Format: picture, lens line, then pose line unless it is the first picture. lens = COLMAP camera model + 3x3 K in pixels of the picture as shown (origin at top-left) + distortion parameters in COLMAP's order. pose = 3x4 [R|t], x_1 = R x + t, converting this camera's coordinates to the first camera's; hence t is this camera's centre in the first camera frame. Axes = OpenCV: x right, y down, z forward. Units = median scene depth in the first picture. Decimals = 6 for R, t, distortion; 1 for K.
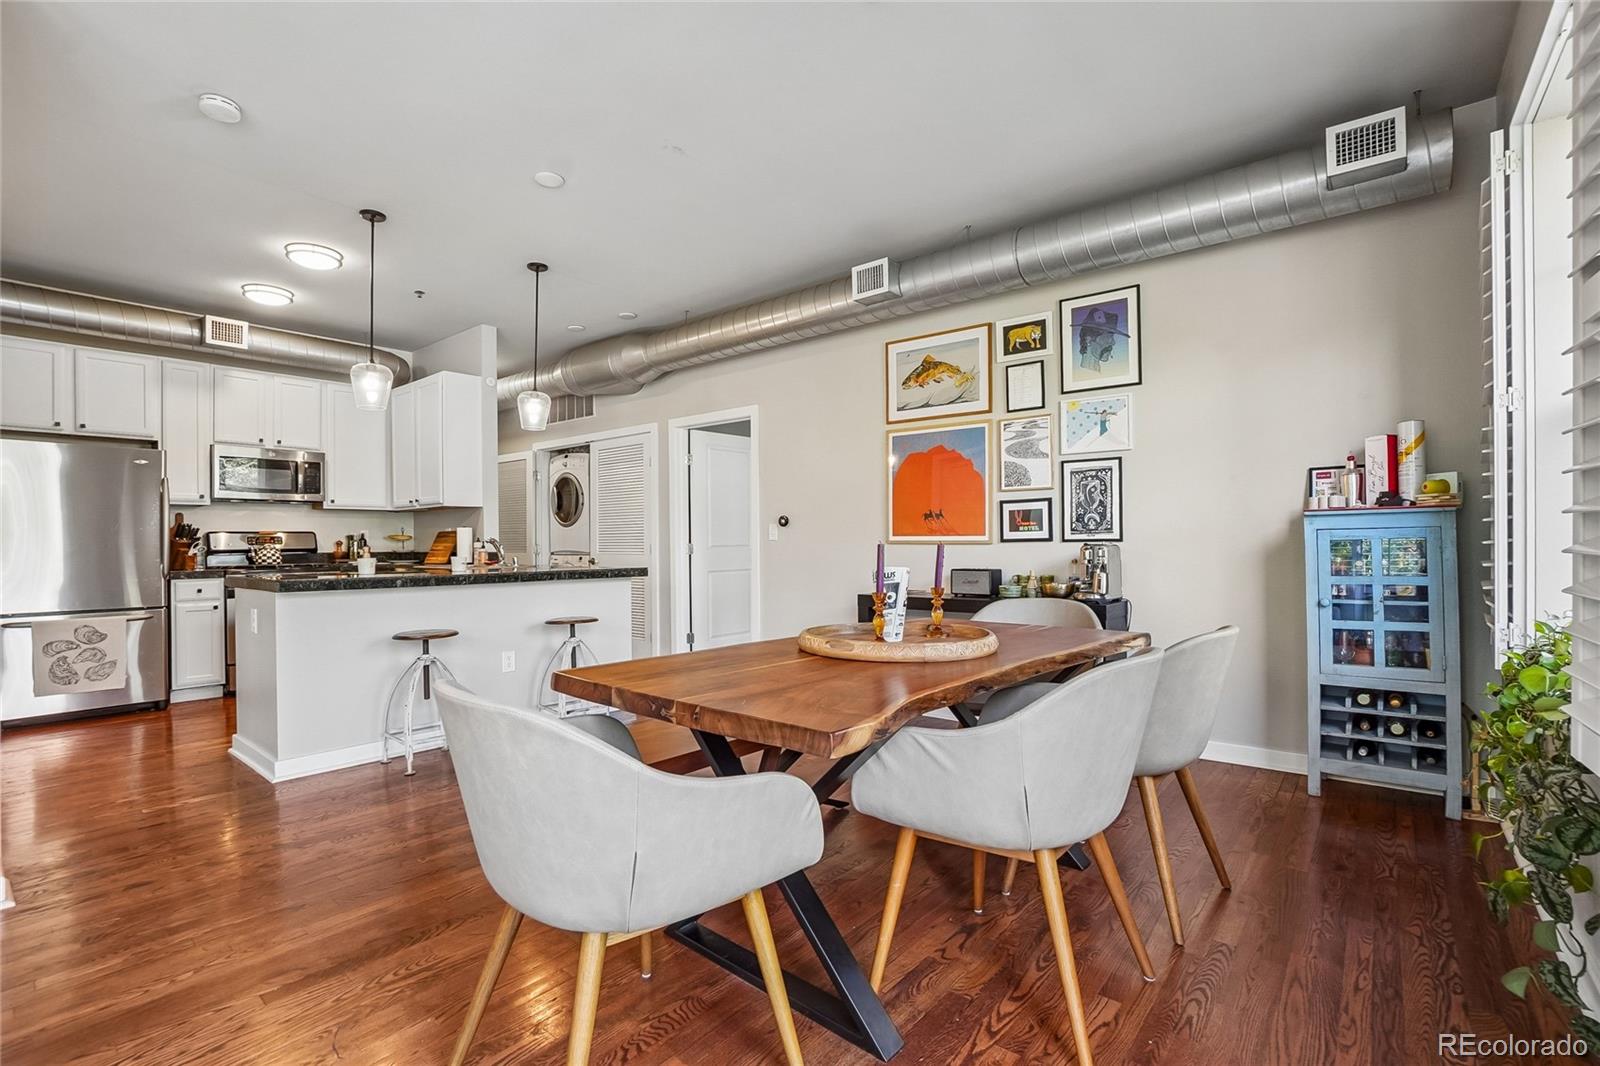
lens RADIAL K [[725.5, 0, 801.2], [0, 725.5, 546.2], [0, 0, 1]] dist [-0.057556, 0.019507]
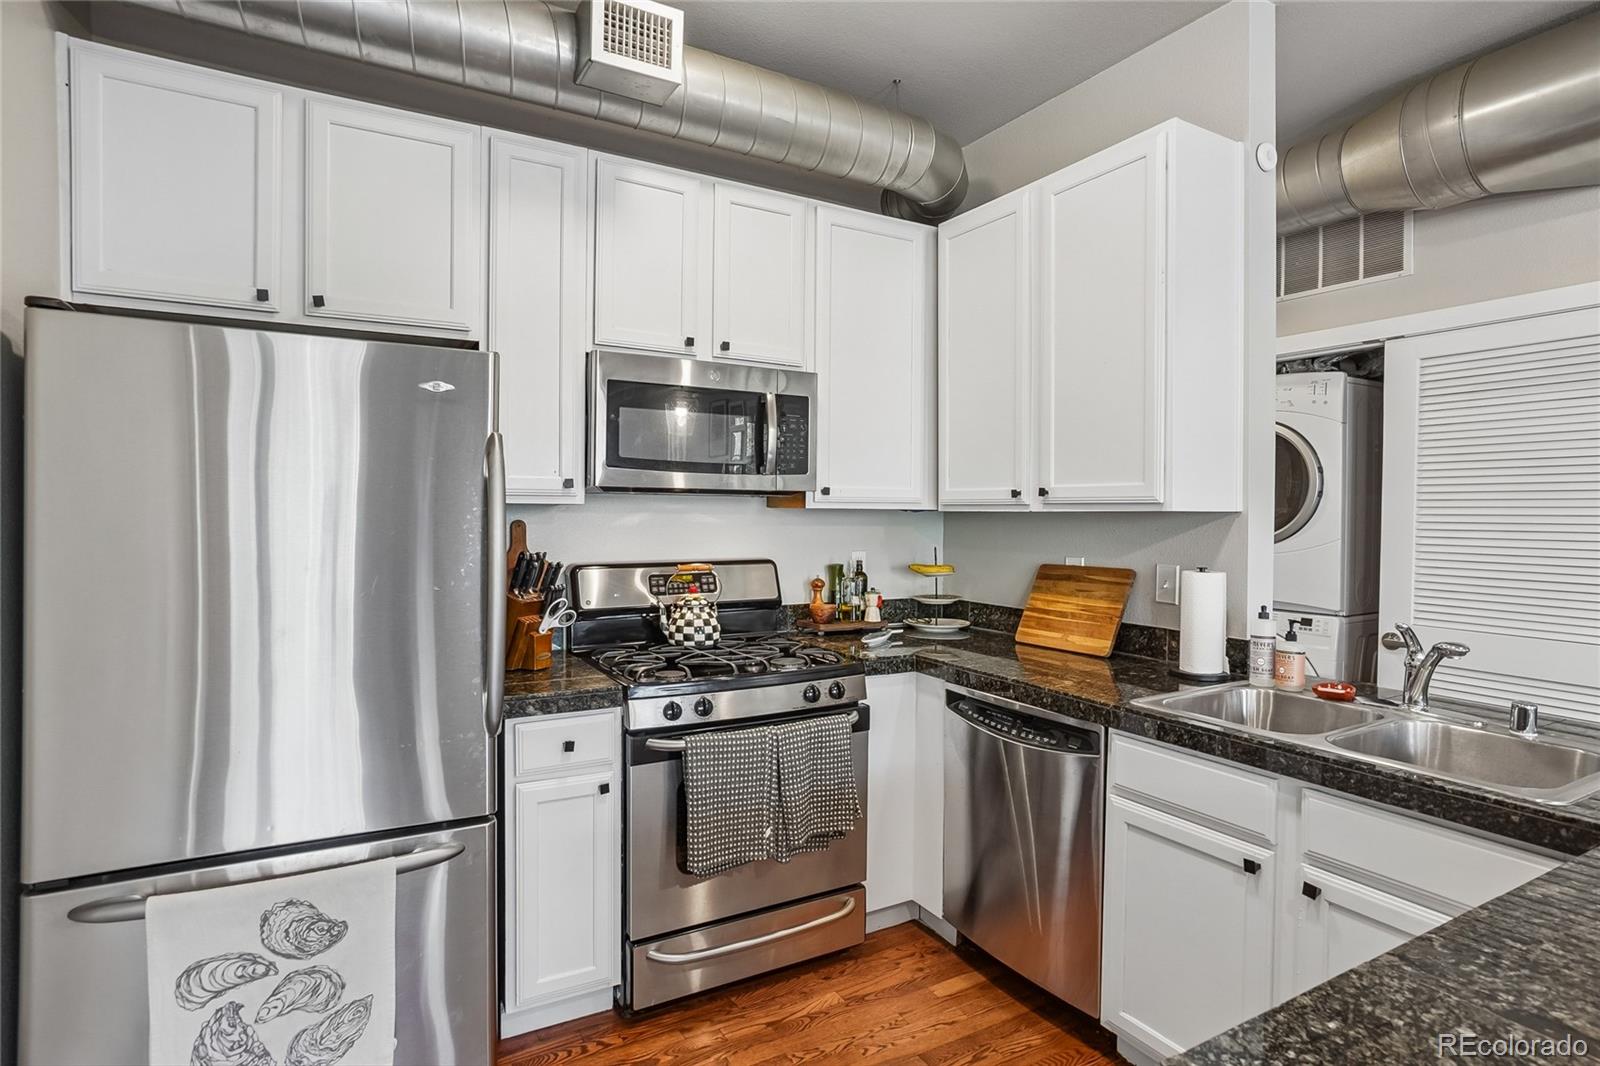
lens RADIAL K [[811.2, 0, 791.1], [0, 811.2, 528.1], [0, 0, 1]] dist [-0.050245, 0.023036]
pose [[0.931752, 0.022913, -0.362371, -0.642811], [-0.017876, 0.999691, 0.017247, -0.062614], [0.362654, -0.009592, 0.931874, 0.699872]]
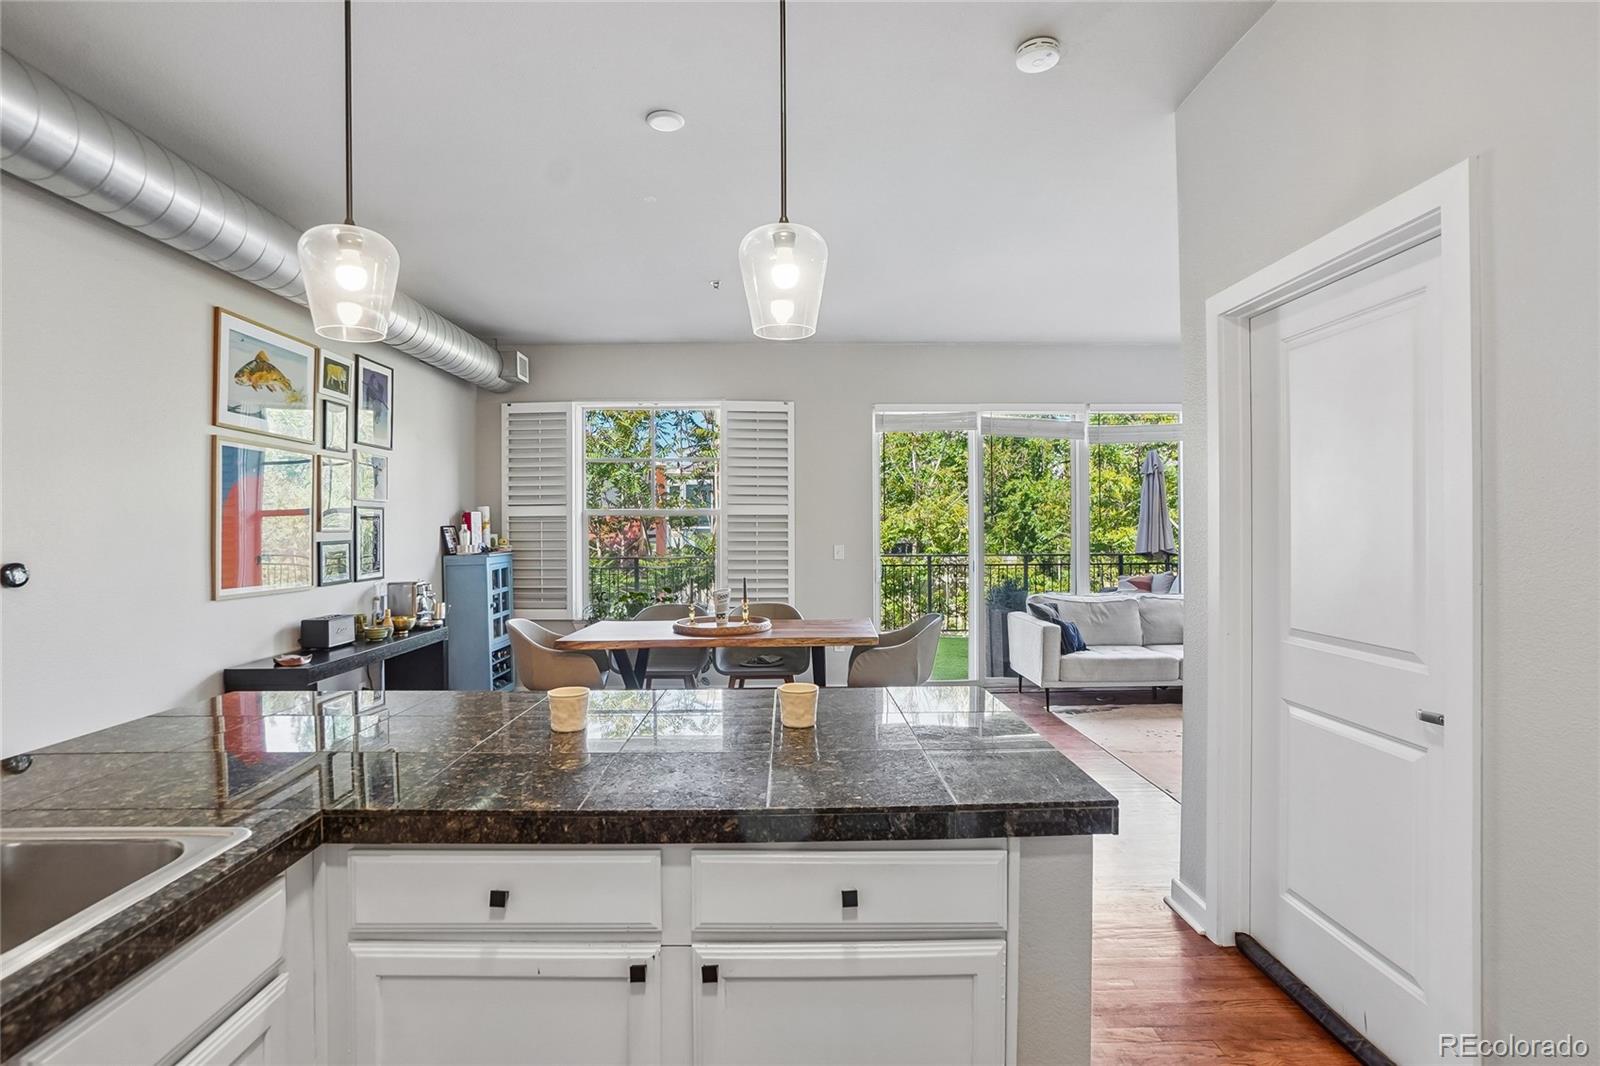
lens RADIAL K [[761.1, 0, 791.7], [0, 761.1, 524.8], [0, 0, 1]] dist [-0.028954, 0.000700]
pose [[-0.638841, 0.013831, 0.769214, -0.783136], [0.015241, 0.999870, -0.005320, -0.066116], [-0.769187, 0.008325, -0.638969, 1.061934]]
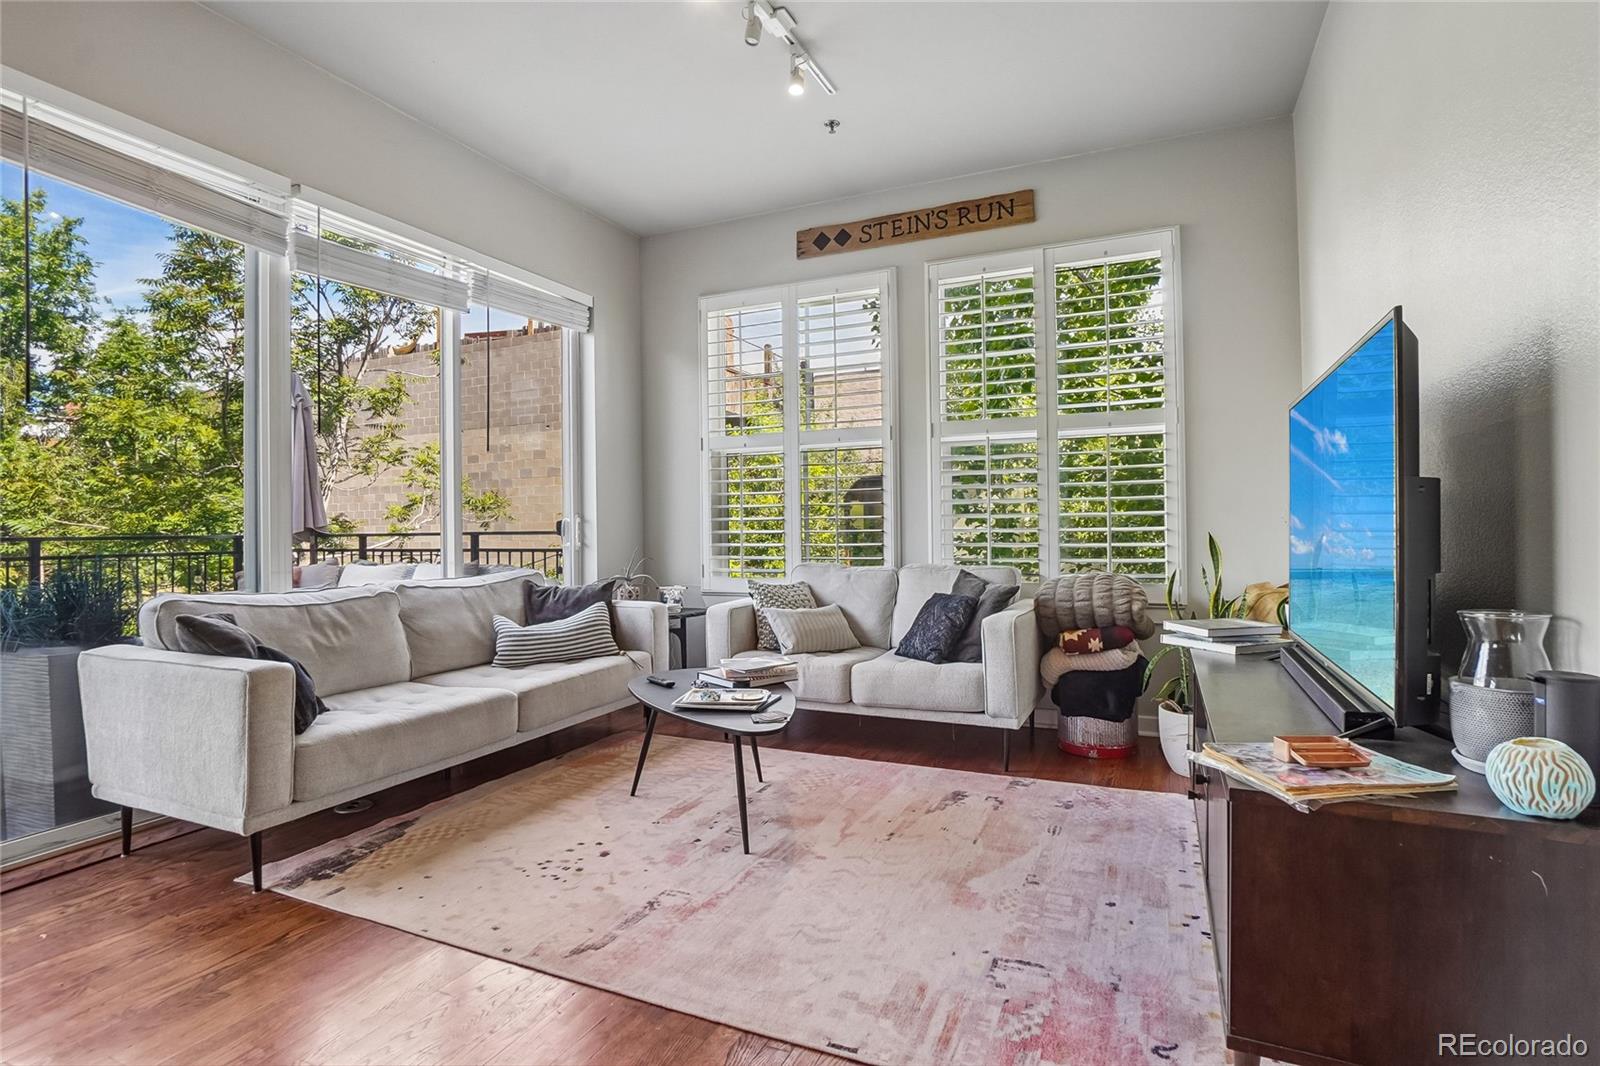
lens RADIAL K [[811.2, 0, 791.1], [0, 811.2, 528.1], [0, 0, 1]] dist [-0.050245, 0.023036]
pose [[-0.967668, 0.018494, -0.251548, -0.306243], [0.017578, 0.999828, 0.005888, 0.012867], [0.251614, 0.001276, -0.967827, 0.527184]]
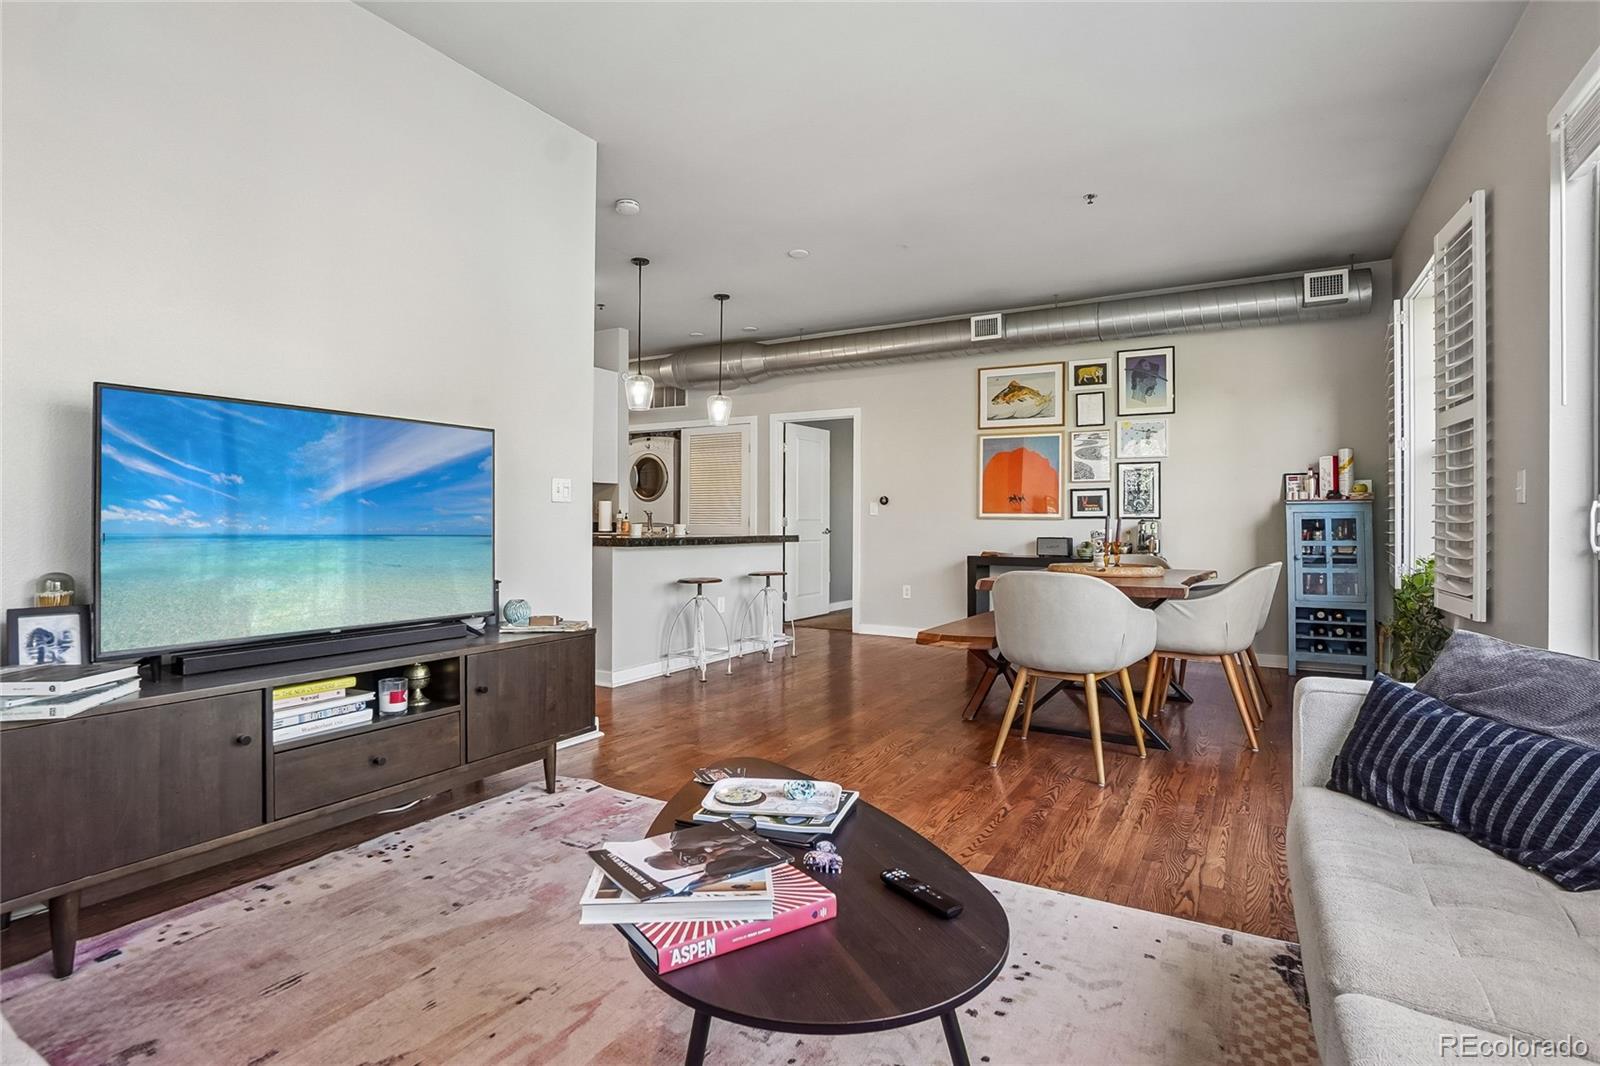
lens RADIAL K [[786.6, 0, 798.4], [0, 786.6, 516.4], [0, 0, 1]] dist [-0.032715, 0.000564]
pose [[0.987183, 0.014294, 0.158948, -0.450176], [-0.012334, 0.999835, -0.013310, 0.015447], [-0.159112, 0.011179, 0.987197, -0.386909]]
